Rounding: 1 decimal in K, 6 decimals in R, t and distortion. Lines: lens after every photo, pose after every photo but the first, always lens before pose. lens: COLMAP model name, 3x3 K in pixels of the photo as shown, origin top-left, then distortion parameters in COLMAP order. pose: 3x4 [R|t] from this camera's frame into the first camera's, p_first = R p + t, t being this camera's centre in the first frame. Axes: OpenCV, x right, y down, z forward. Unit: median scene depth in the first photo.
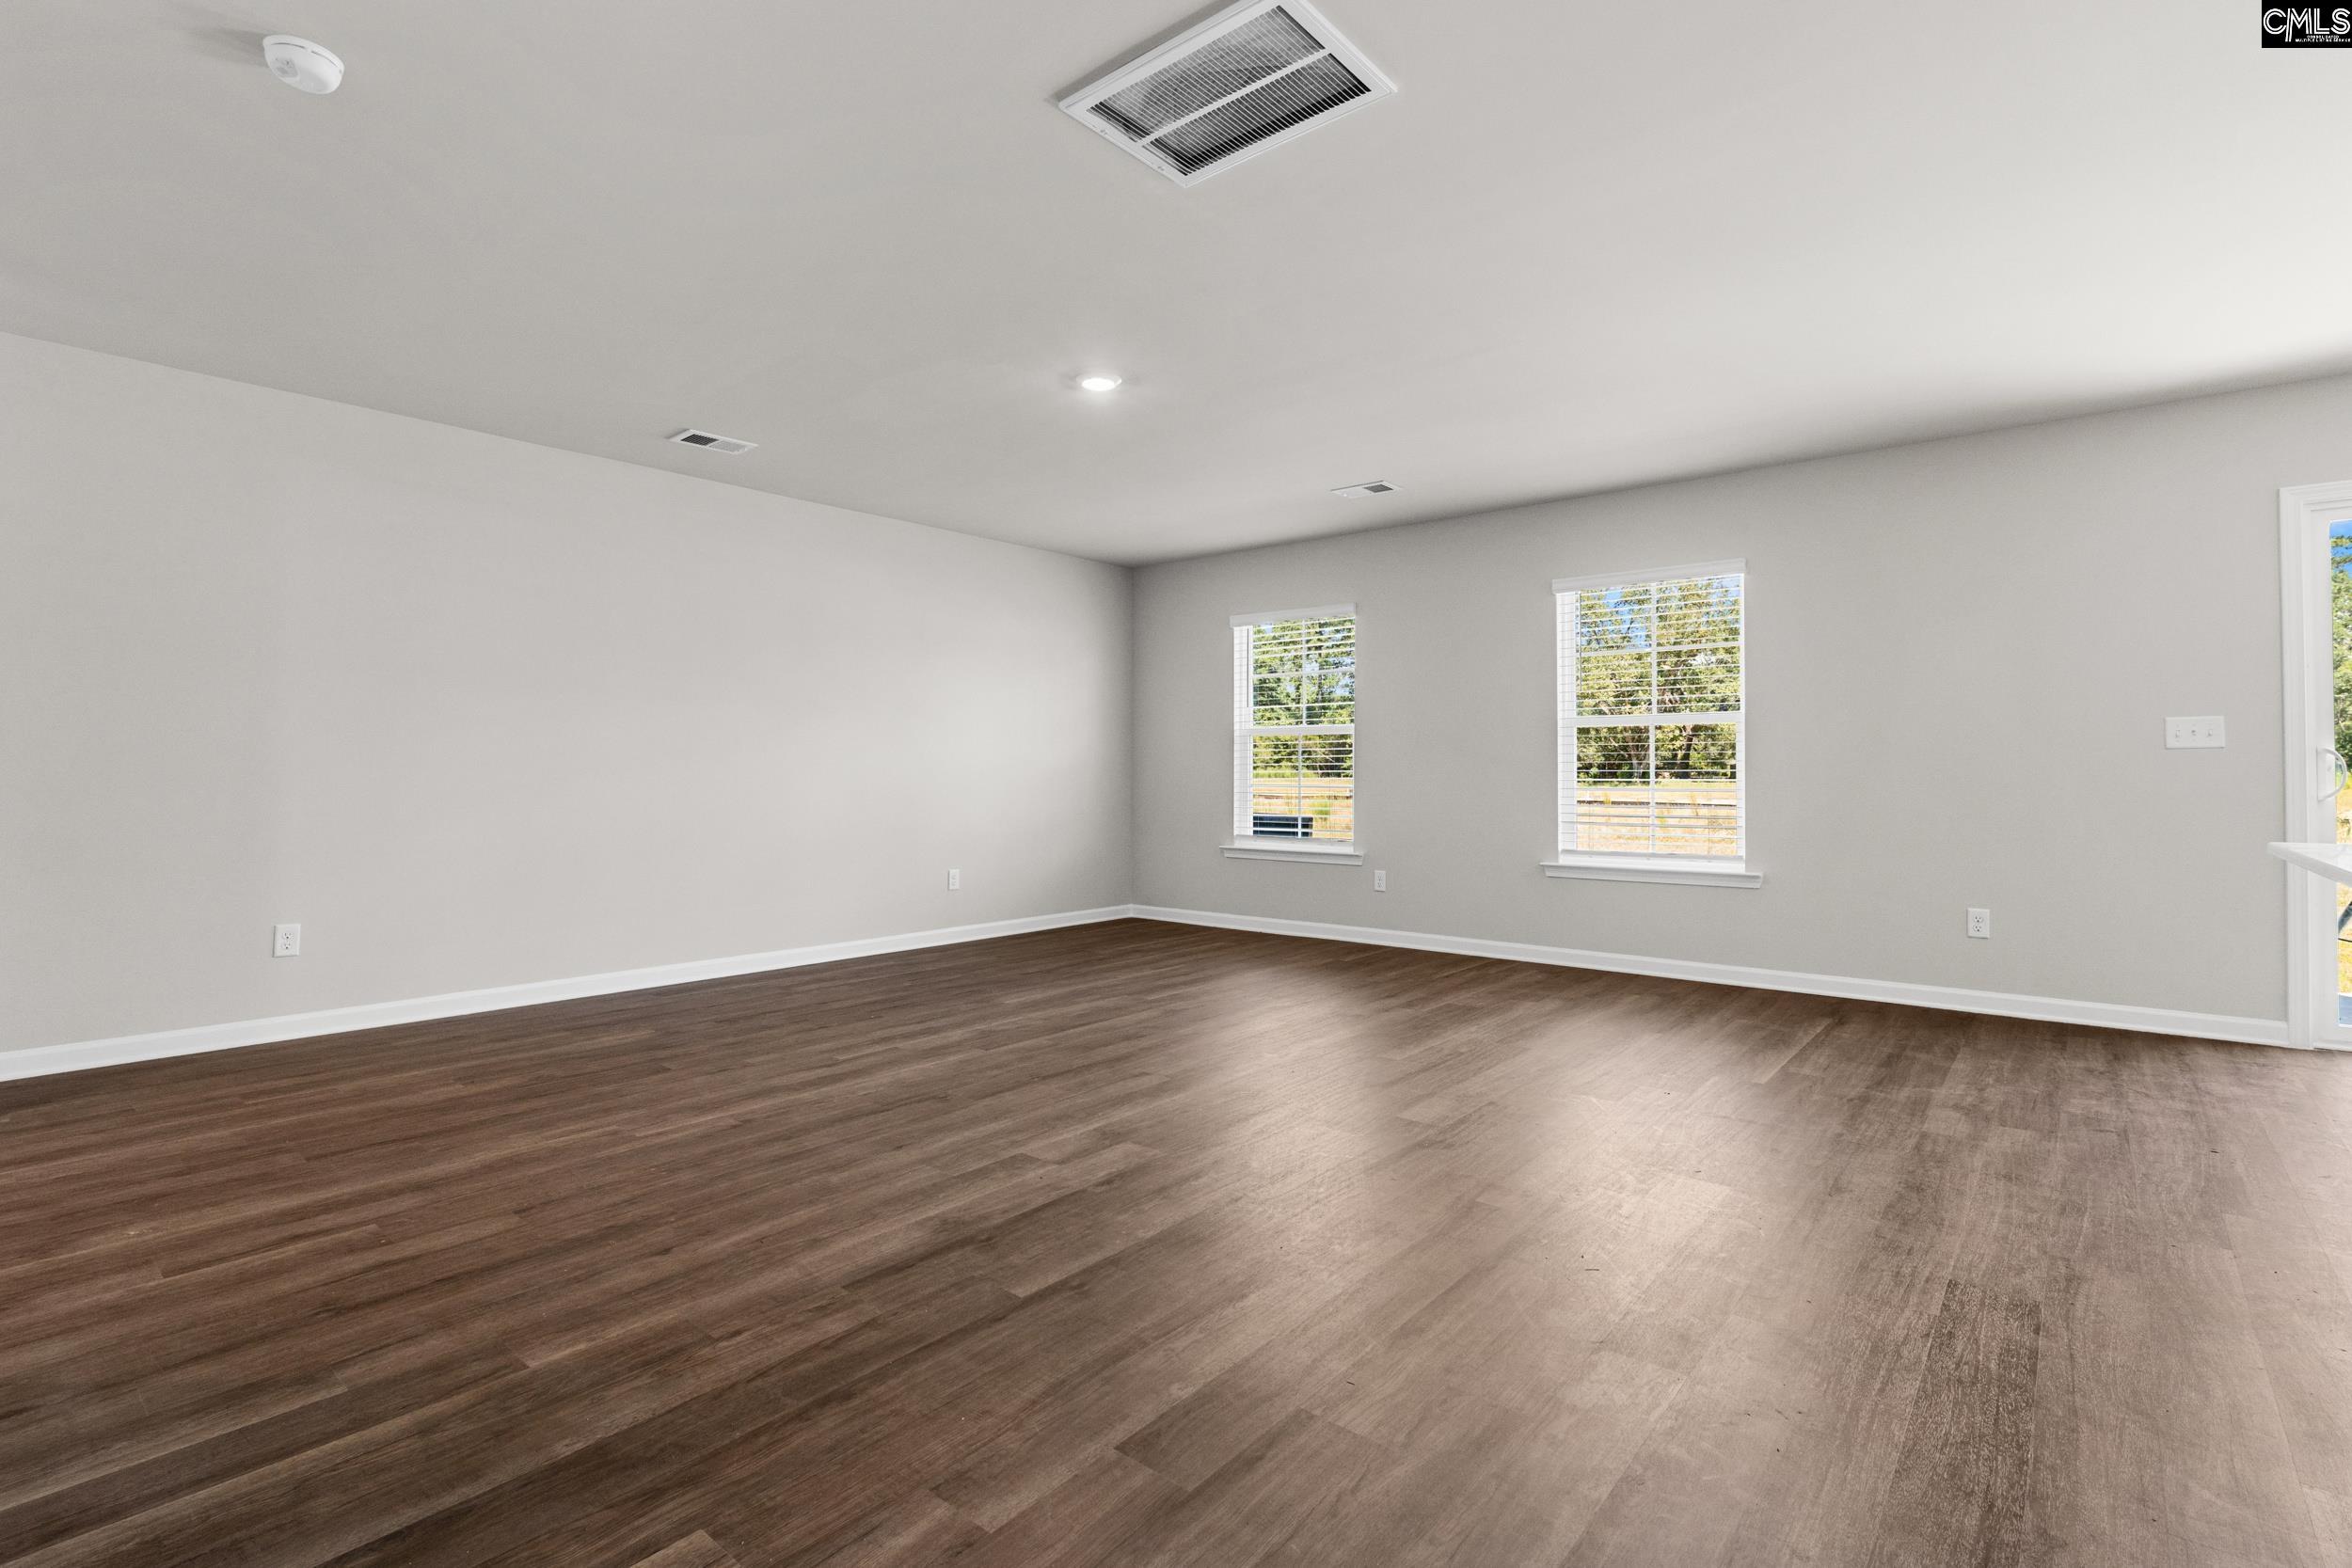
lens RADIAL K [[1085.1, 0, 1161.0], [0, 1085.1, 767.1], [0, 0, 1]] dist [-0.003231, -0.000081]
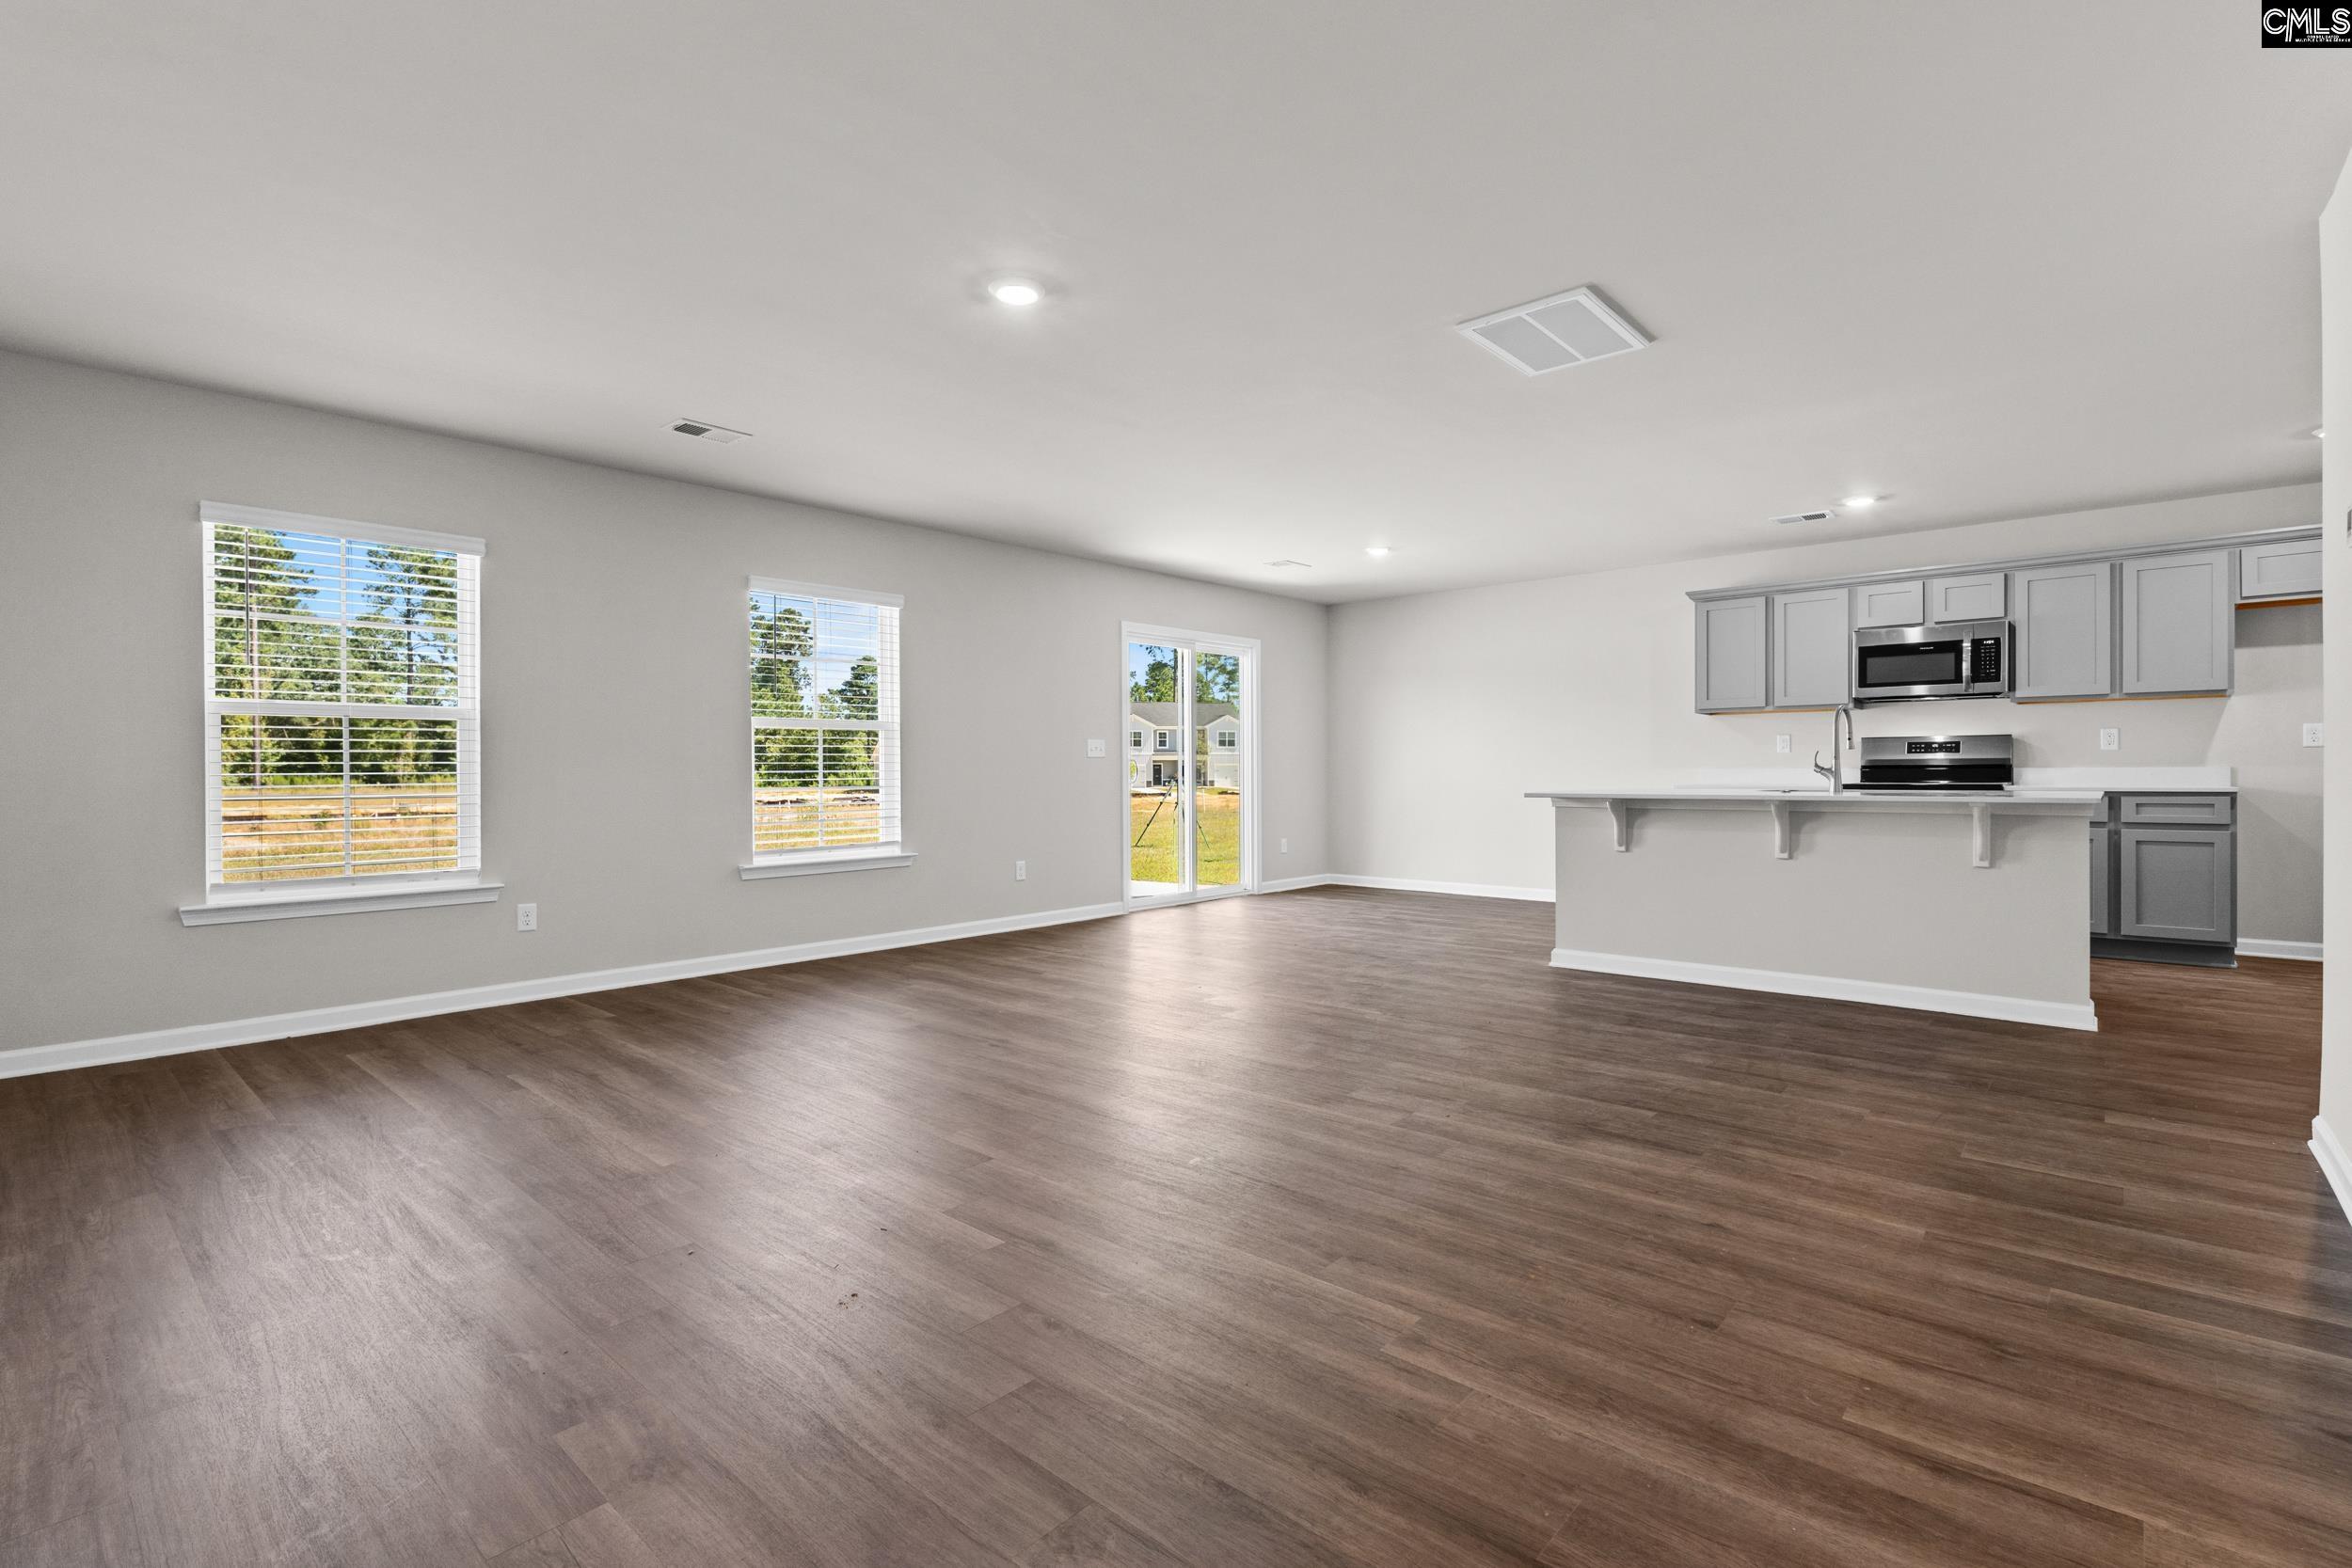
lens RADIAL K [[1085.1, 0, 1167.2], [0, 1085.1, 786.9], [0, 0, 1]] dist [-0.003231, -0.000081]
pose [[0.024281, -0.017059, 0.999560, -1.470233], [0.000345, 0.999854, 0.017055, 0.003346], [-0.999705, -0.000069, 0.024284, 1.460725]]
